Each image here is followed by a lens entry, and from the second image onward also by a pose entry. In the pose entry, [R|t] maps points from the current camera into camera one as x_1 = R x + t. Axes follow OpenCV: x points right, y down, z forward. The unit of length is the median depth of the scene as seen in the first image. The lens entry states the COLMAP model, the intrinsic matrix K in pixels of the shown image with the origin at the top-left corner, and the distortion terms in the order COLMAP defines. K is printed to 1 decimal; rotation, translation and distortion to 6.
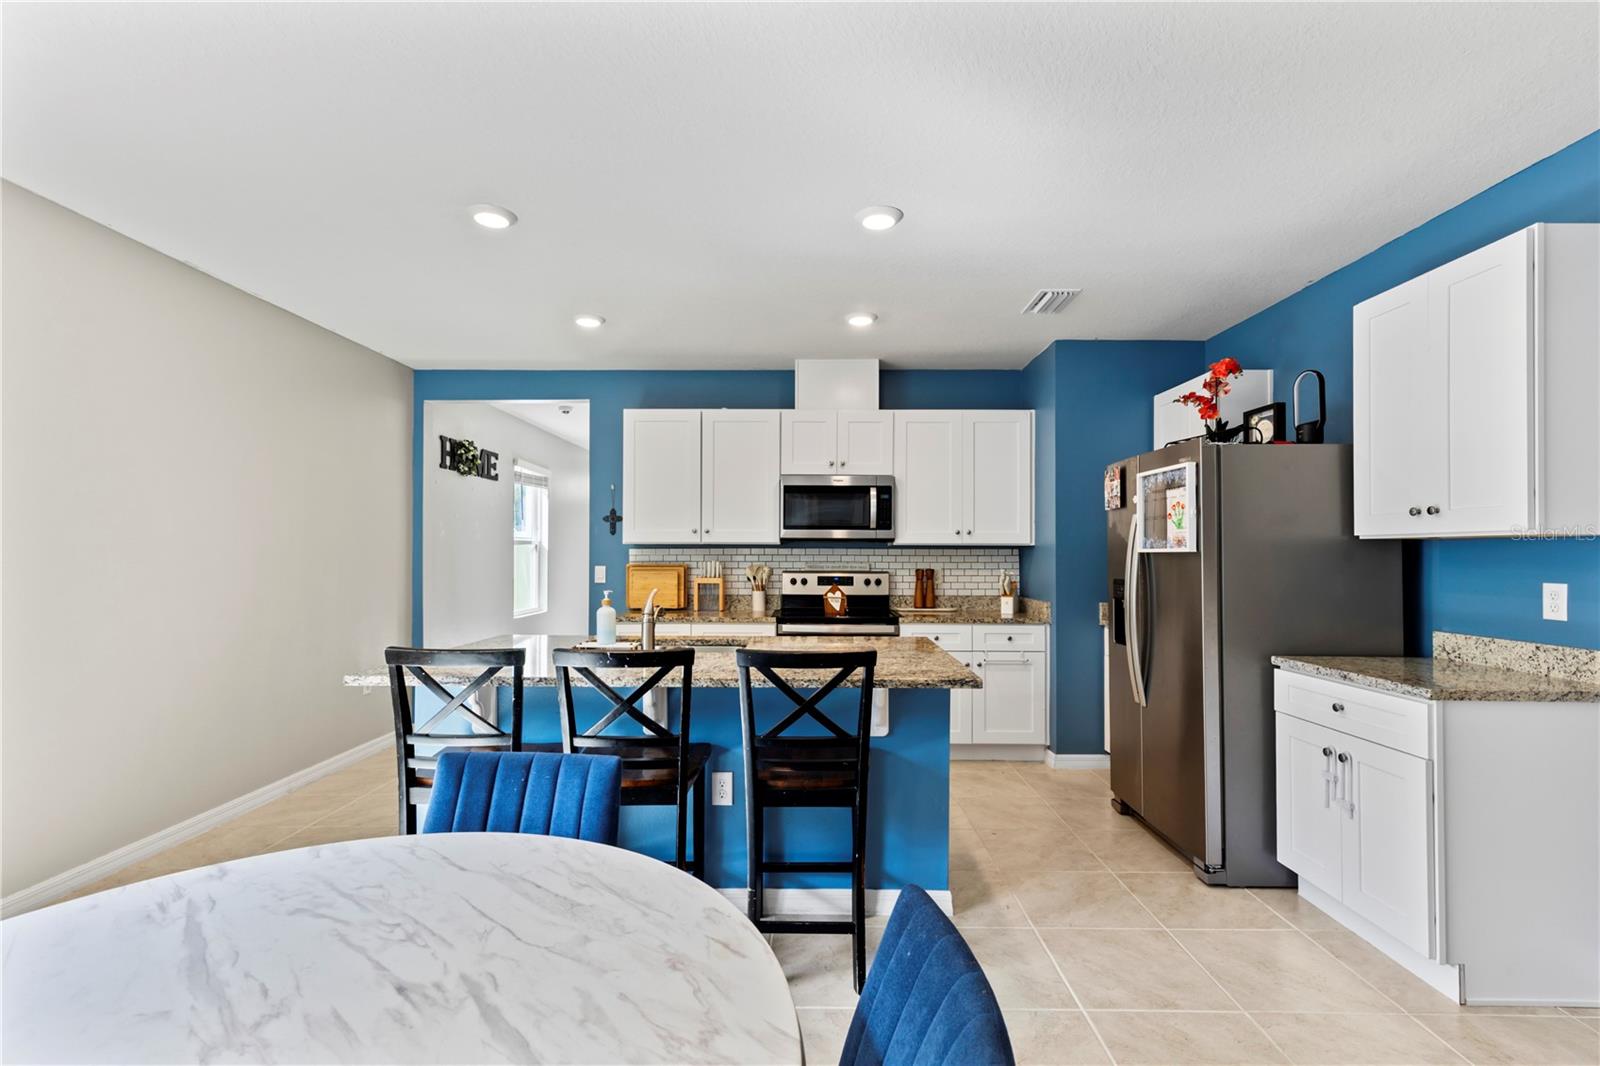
lens RADIAL K [[729.6, 0, 797.1], [0, 729.6, 539.4], [0, 0, 1]] dist [0.008725, -0.001522]
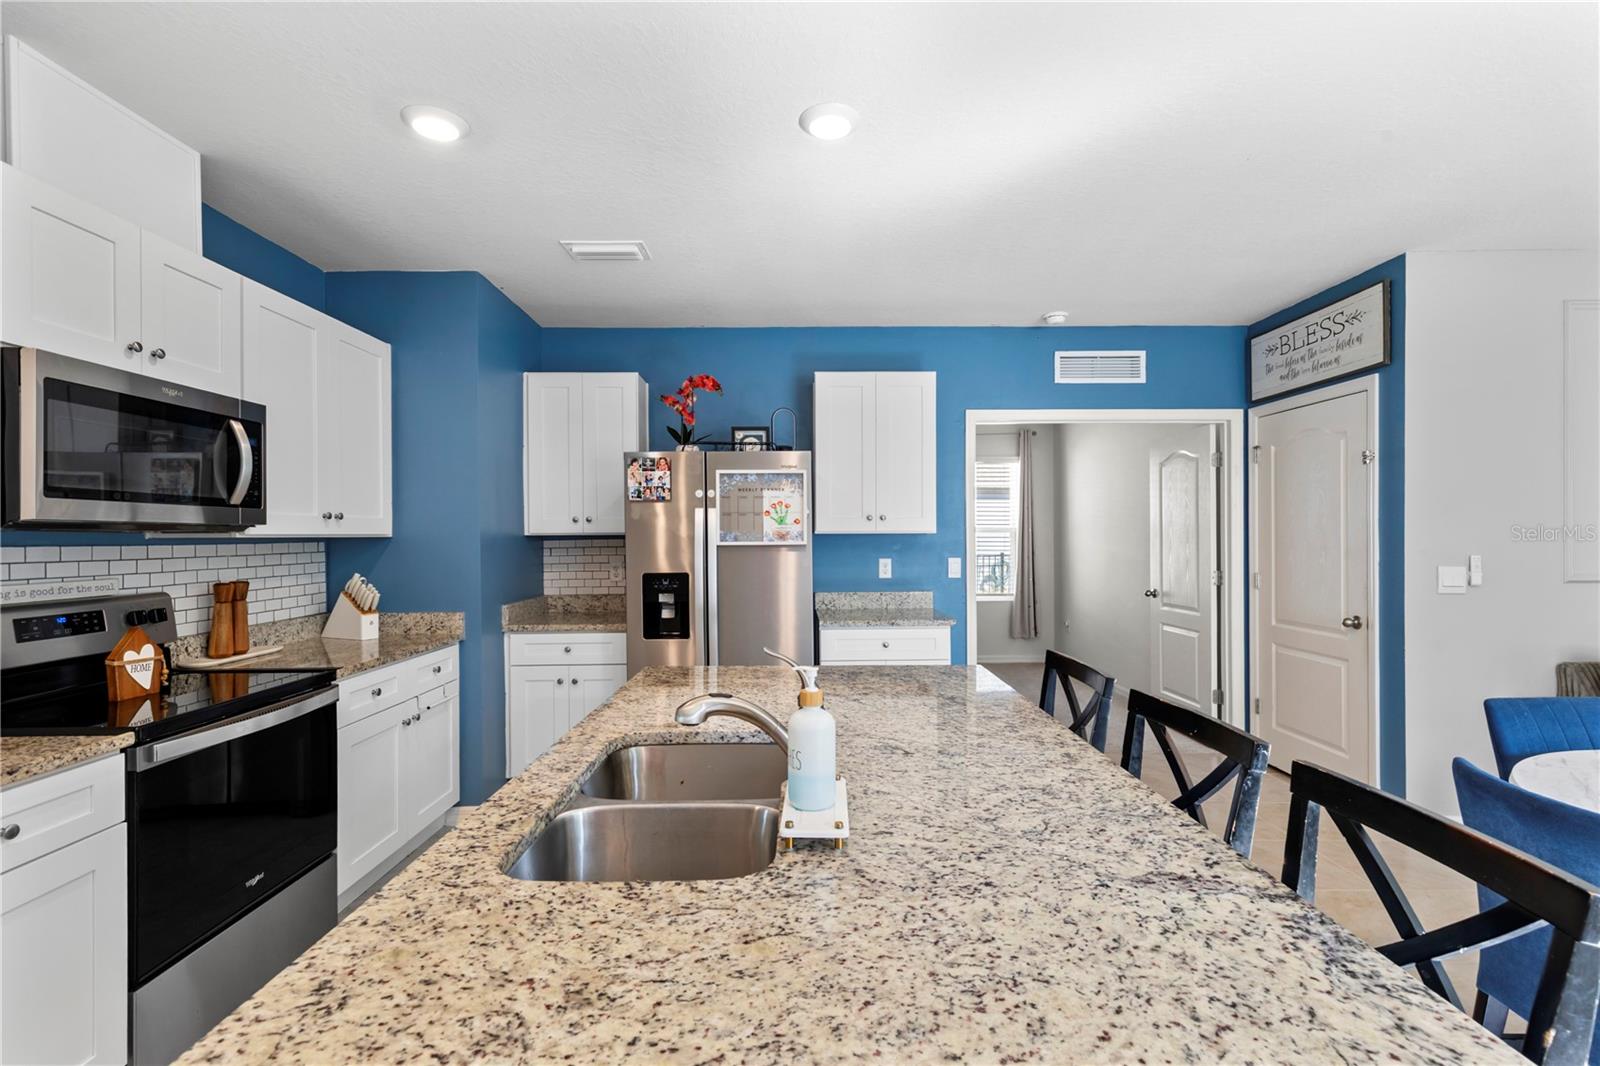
lens RADIAL K [[729.6, 0, 812.6], [0, 729.6, 538.9], [0, 0, 1]] dist [0.008725, -0.001522]
pose [[-0.042984, -0.006115, 0.999057, -0.396025], [-0.012411, 0.999907, 0.005587, 0.000805], [-0.998999, -0.012159, -0.043056, 0.618415]]
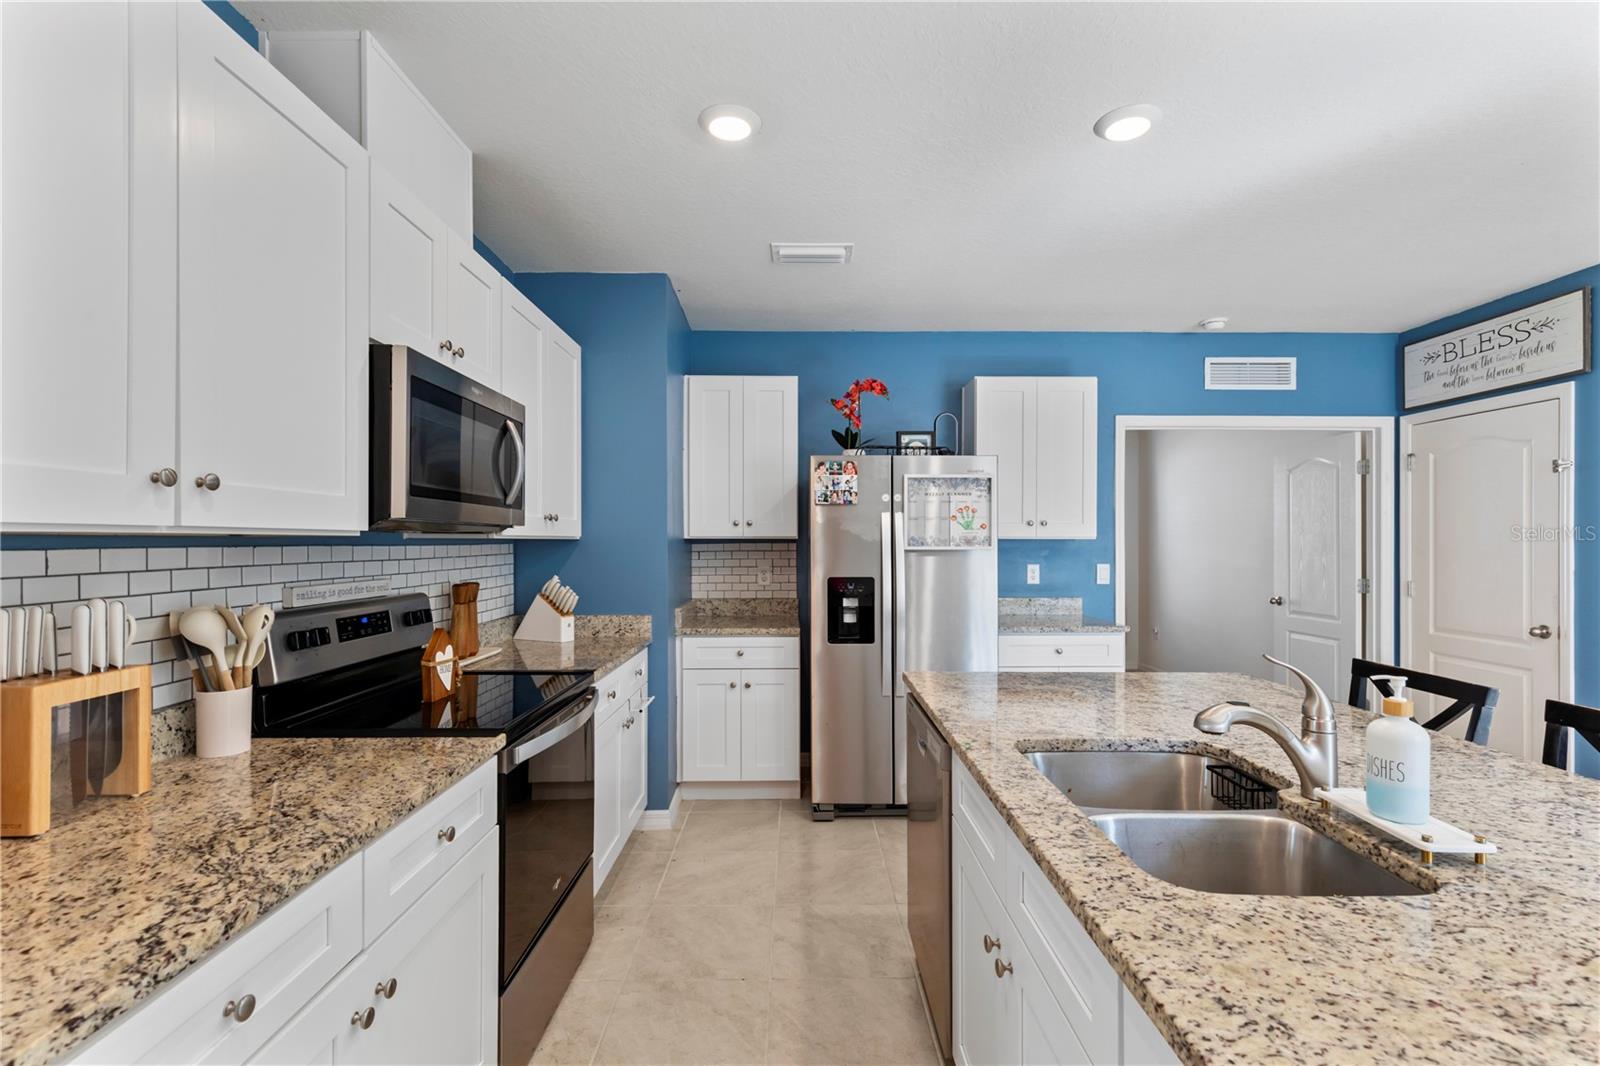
lens RADIAL K [[729.6, 0, 816.1], [0, 729.6, 538.9], [0, 0, 1]] dist [0.008725, -0.001522]
pose [[-0.043696, 0.000300, 0.999045, -0.383560], [-0.019696, 0.999805, -0.001162, 0.004258], [-0.998851, -0.019728, -0.043681, 0.796988]]
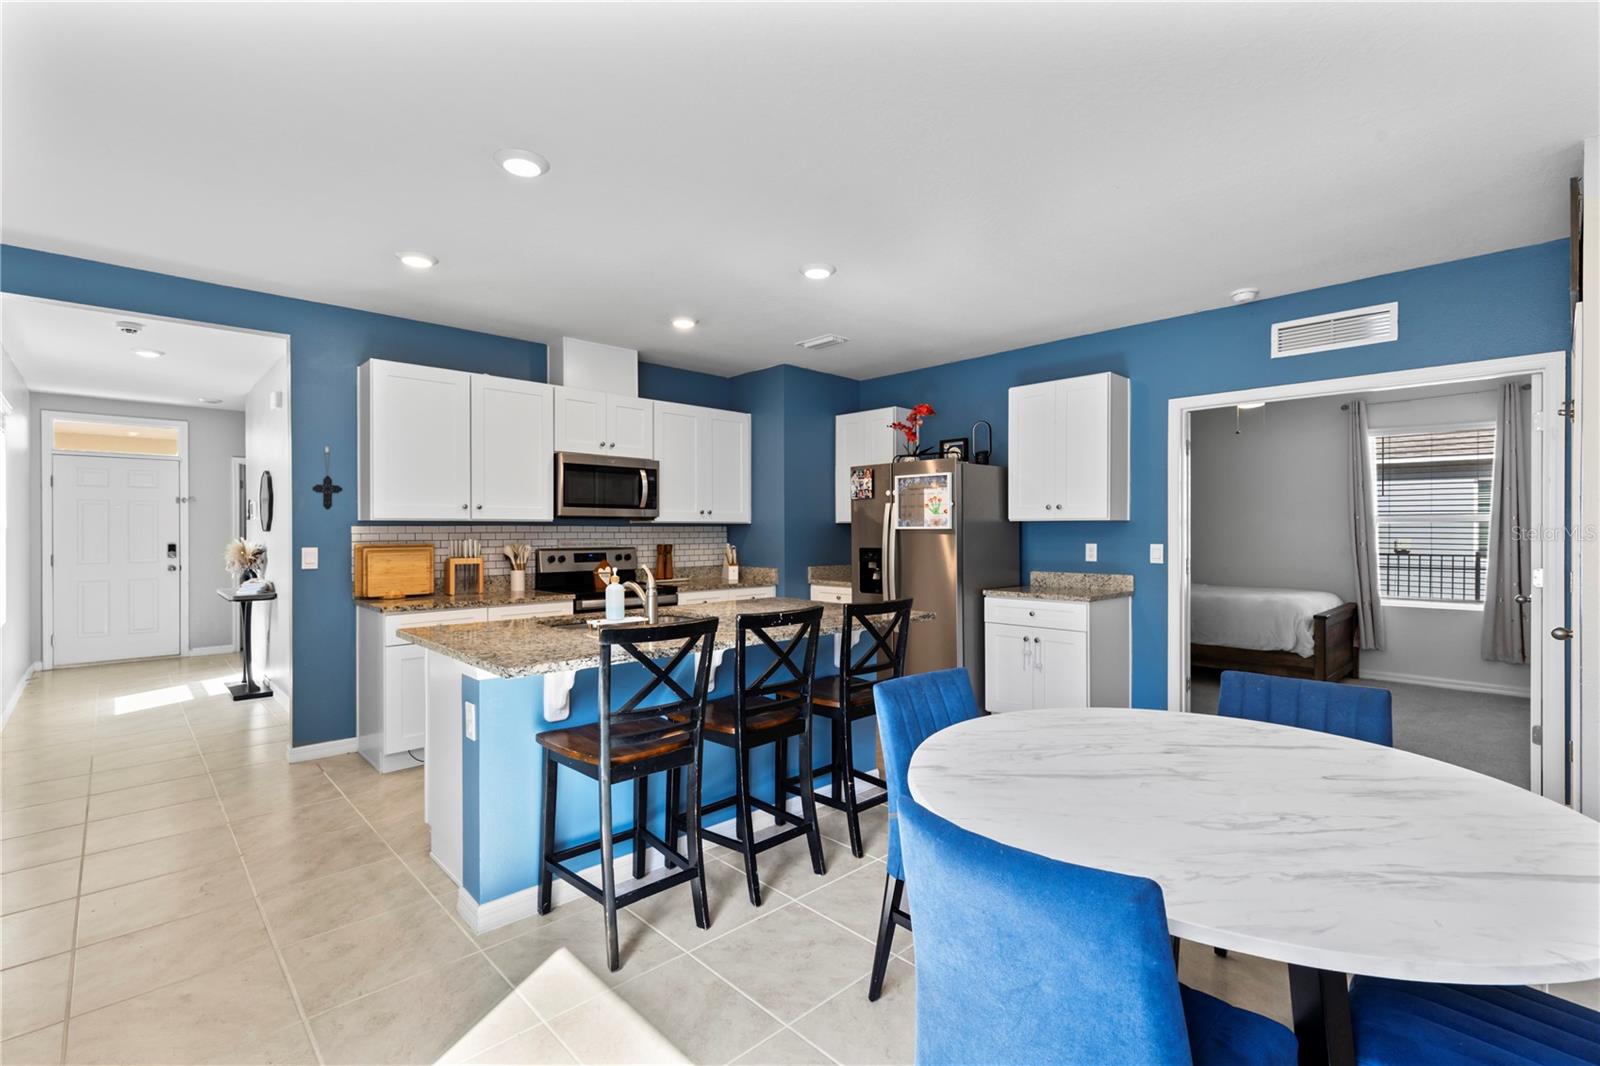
lens RADIAL K [[729.6, 0, 803.8], [0, 729.6, 528.2], [0, 0, 1]] dist [0.008725, -0.001522]
pose [[0.709455, -0.000829, 0.704751, -0.480034], [-0.010234, 0.999882, 0.011479, 0.000675], [-0.704677, -0.015356, 0.709362, 0.057130]]
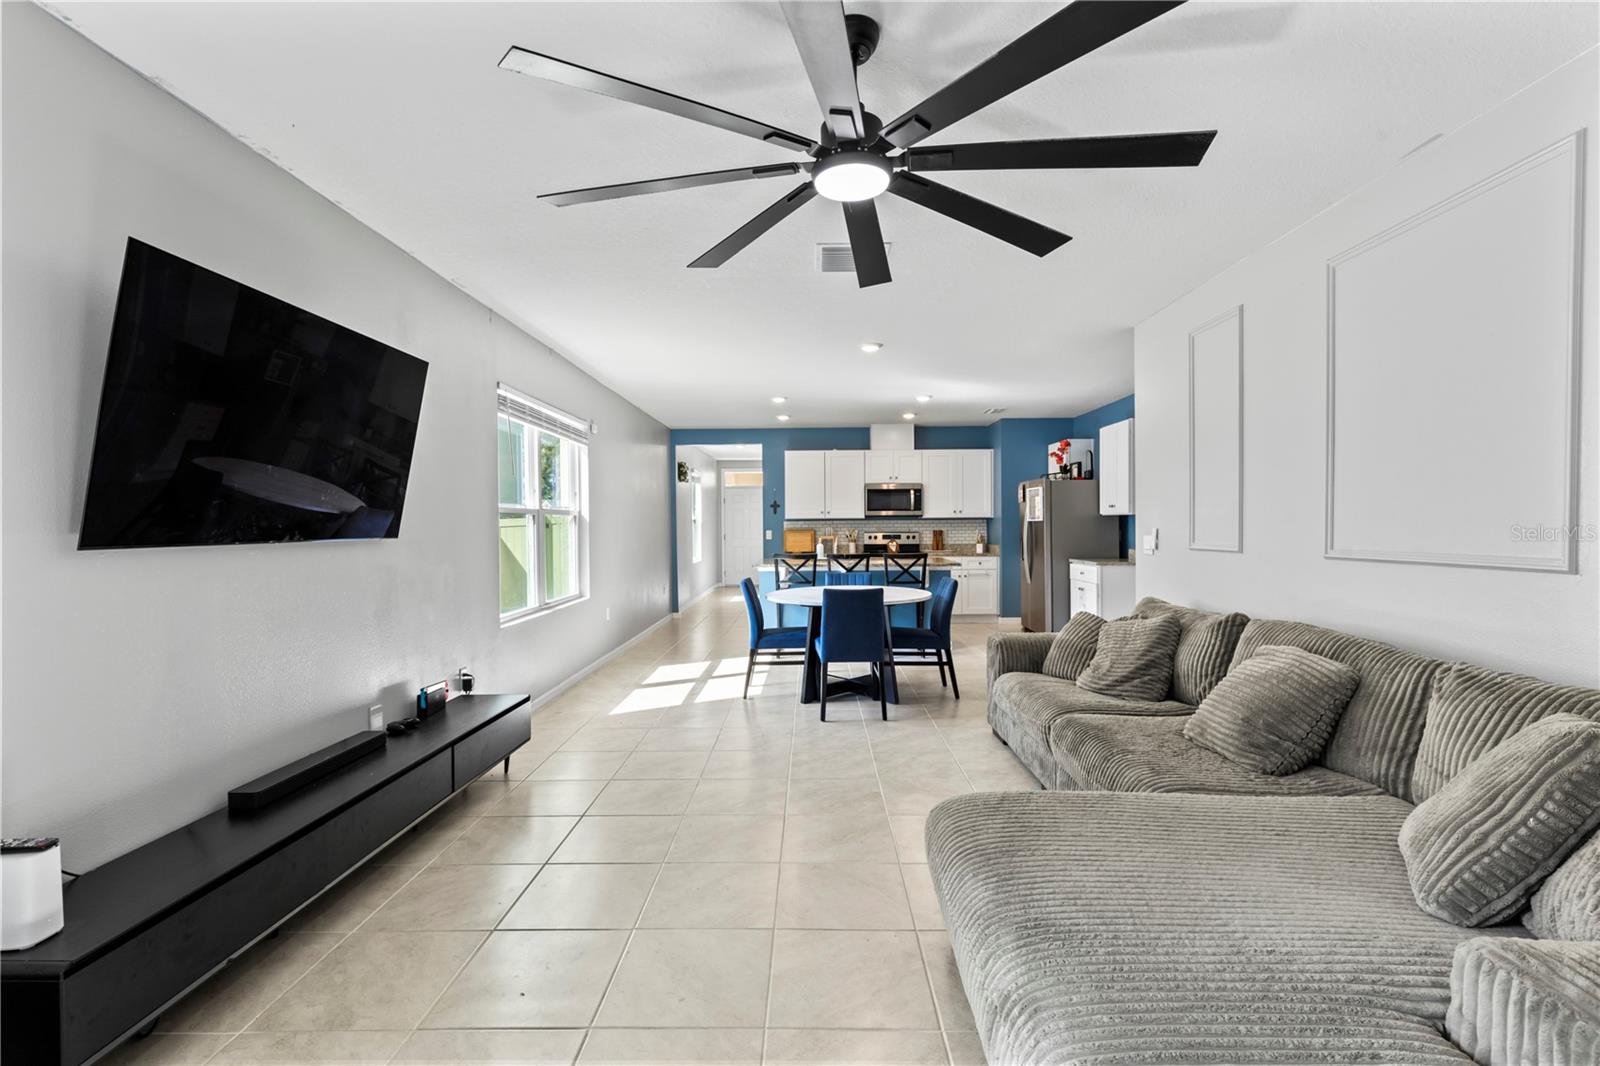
lens RADIAL K [[729.6, 0, 793.9], [0, 729.6, 524.1], [0, 0, 1]] dist [0.008725, -0.001522]
pose [[0.999935, -0.009884, -0.005599, -0.205143], [0.009996, 0.999745, 0.020245, -0.020058], [0.005397, -0.020300, 0.999779, -0.983501]]
